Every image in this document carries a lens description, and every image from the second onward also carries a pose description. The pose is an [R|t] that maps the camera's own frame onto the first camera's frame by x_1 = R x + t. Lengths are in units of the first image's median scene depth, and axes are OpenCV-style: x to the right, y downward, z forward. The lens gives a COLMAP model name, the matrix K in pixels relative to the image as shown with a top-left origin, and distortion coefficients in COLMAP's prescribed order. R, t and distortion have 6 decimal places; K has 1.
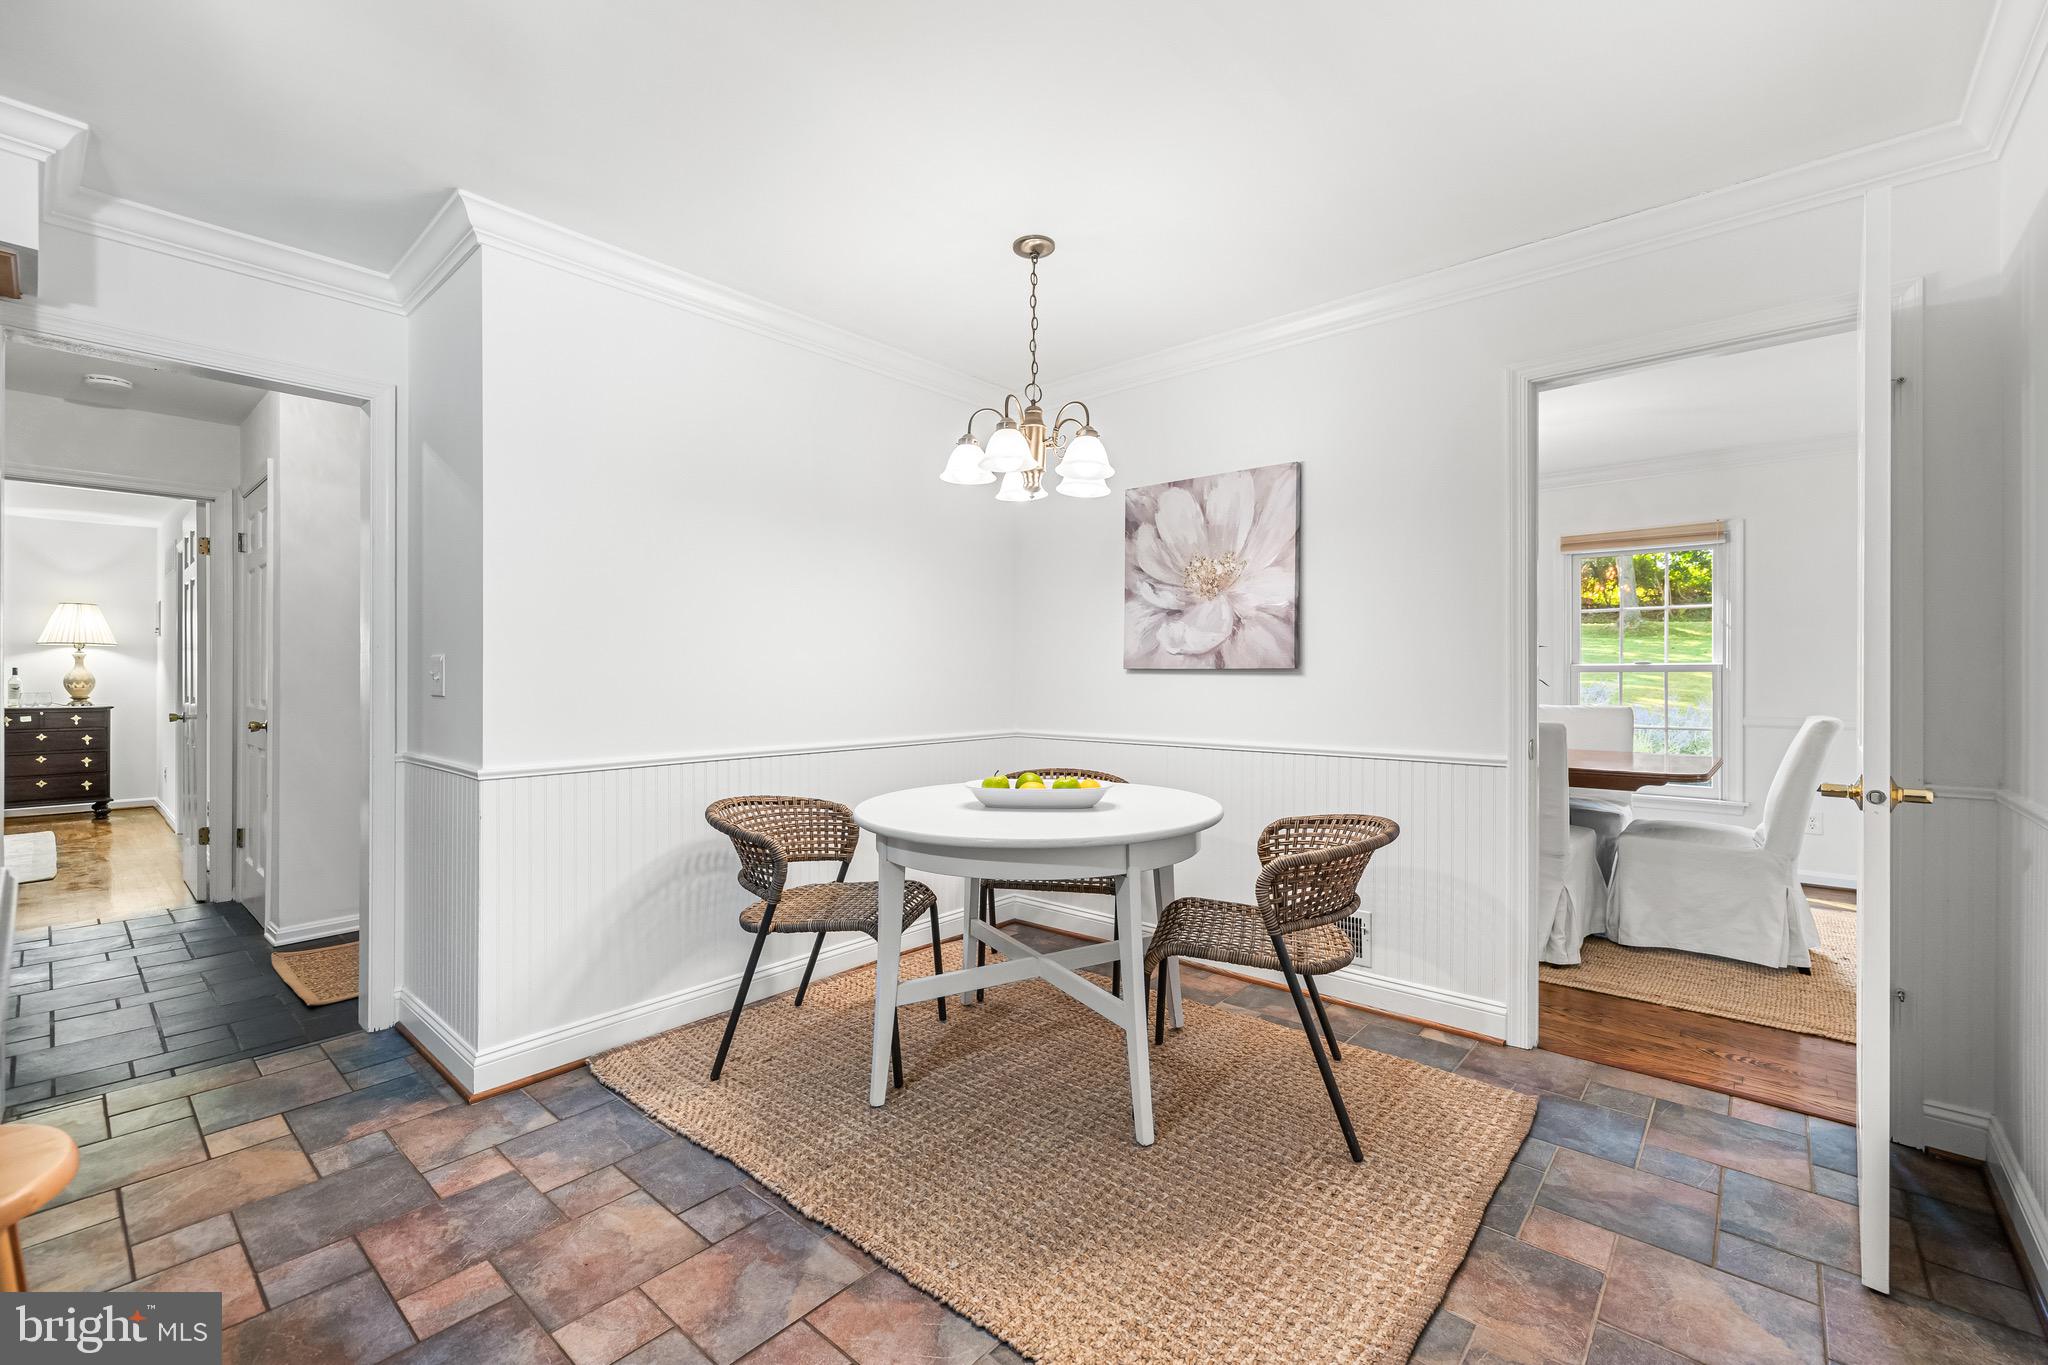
lens RADIAL K [[861.2, 0, 1048.0], [0, 861.2, 672.1], [0, 0, 1]] dist [0.002985, 0.000496]
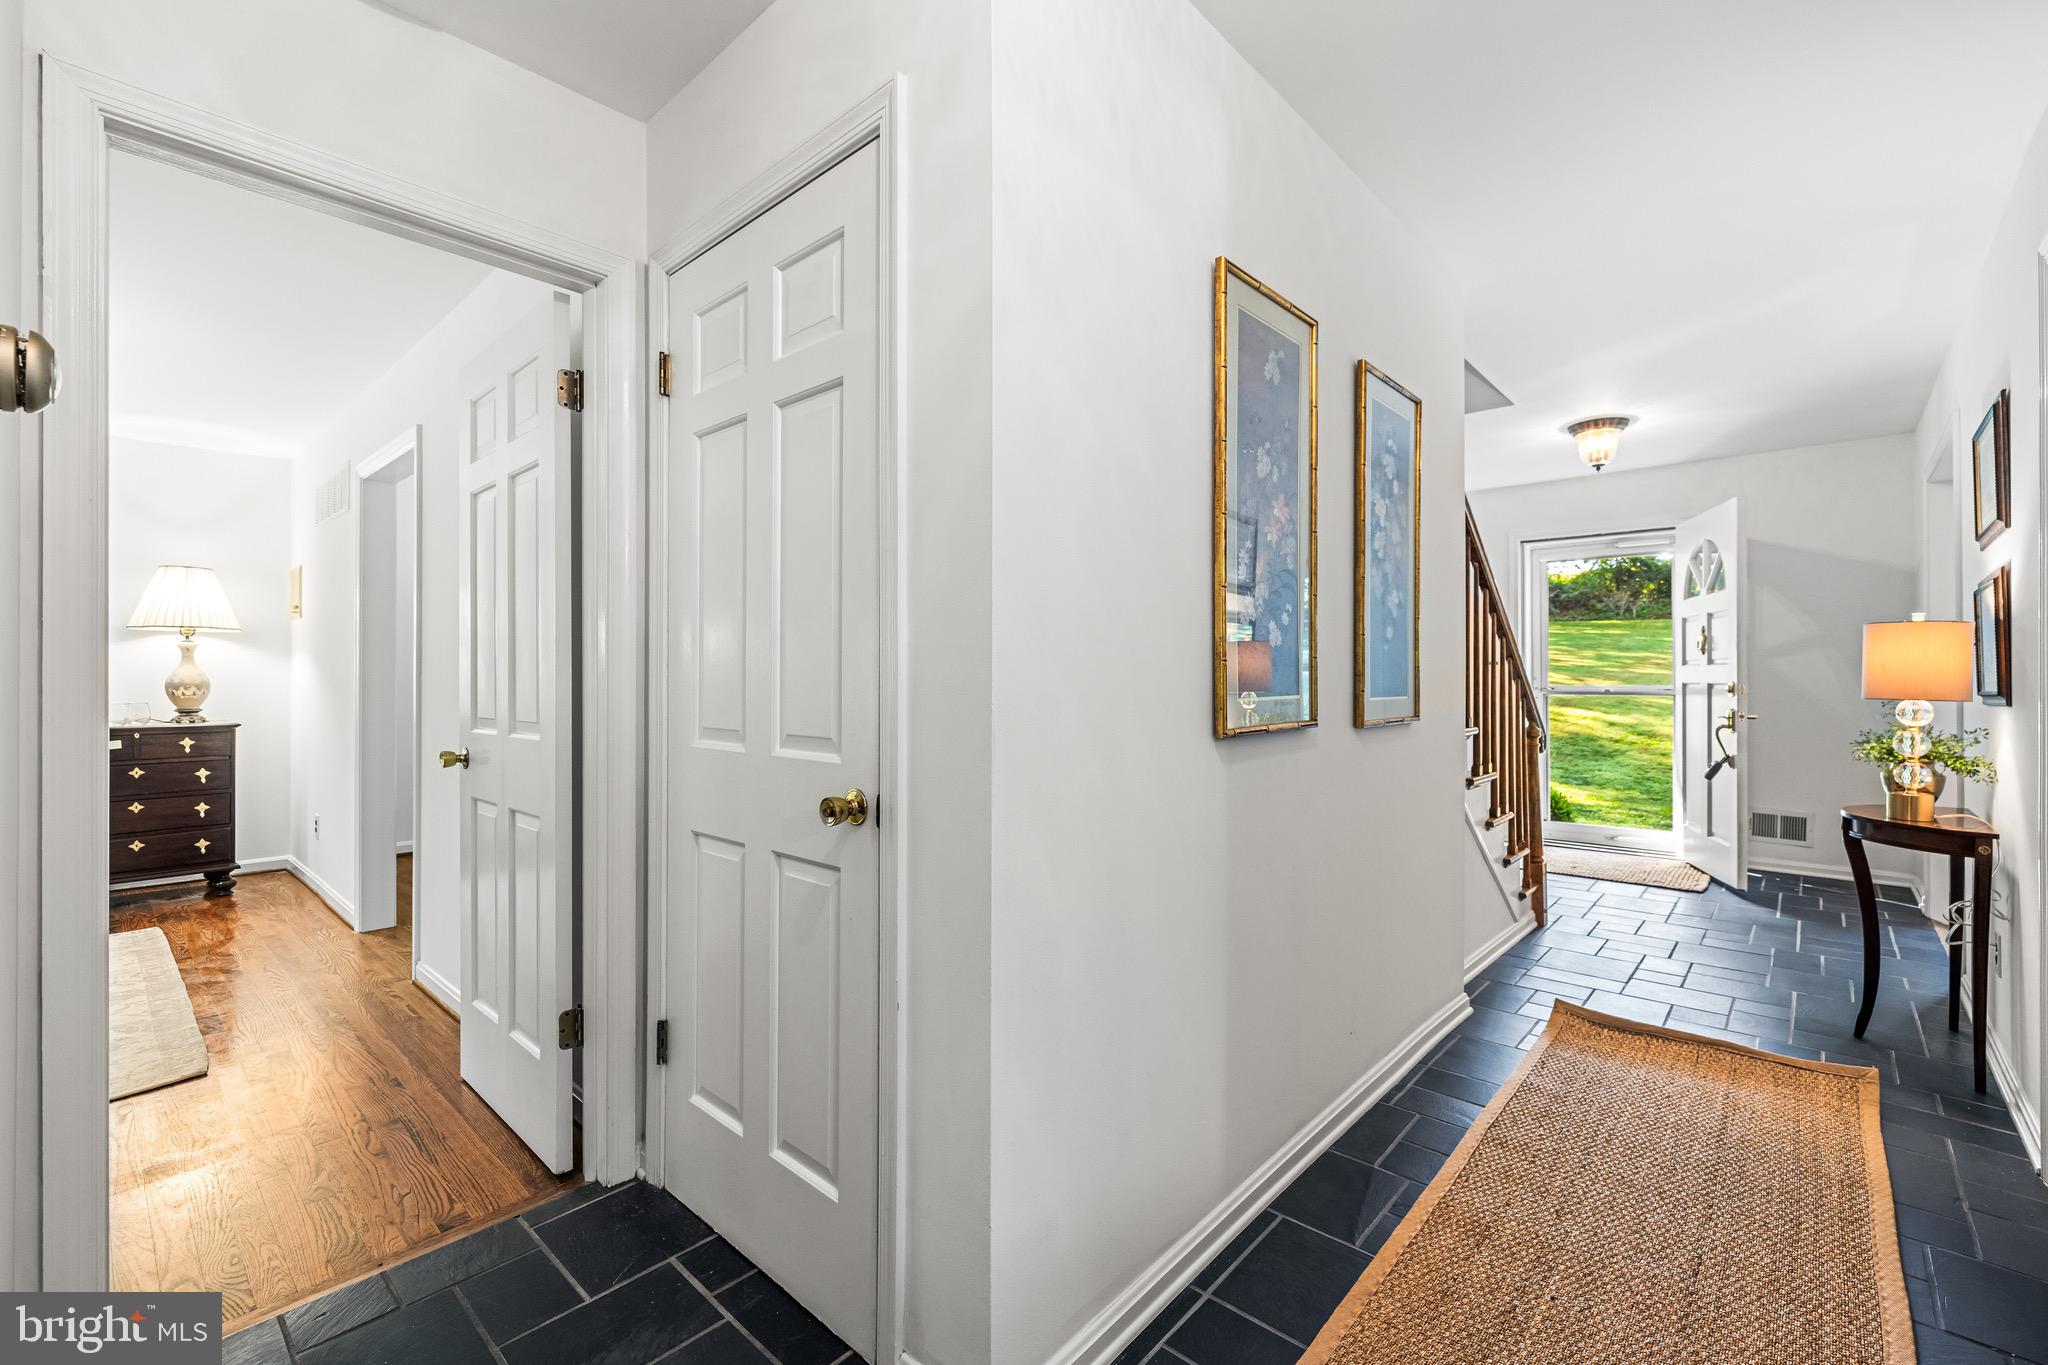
lens RADIAL K [[861.2, 0, 1048.0], [0, 861.2, 672.1], [0, 0, 1]] dist [0.002985, 0.000496]
pose [[0.999931, -0.001085, -0.011668, -0.463350], [0.001068, 0.999998, -0.001419, 0.002017], [0.011670, 0.001407, 0.999931, 0.354500]]
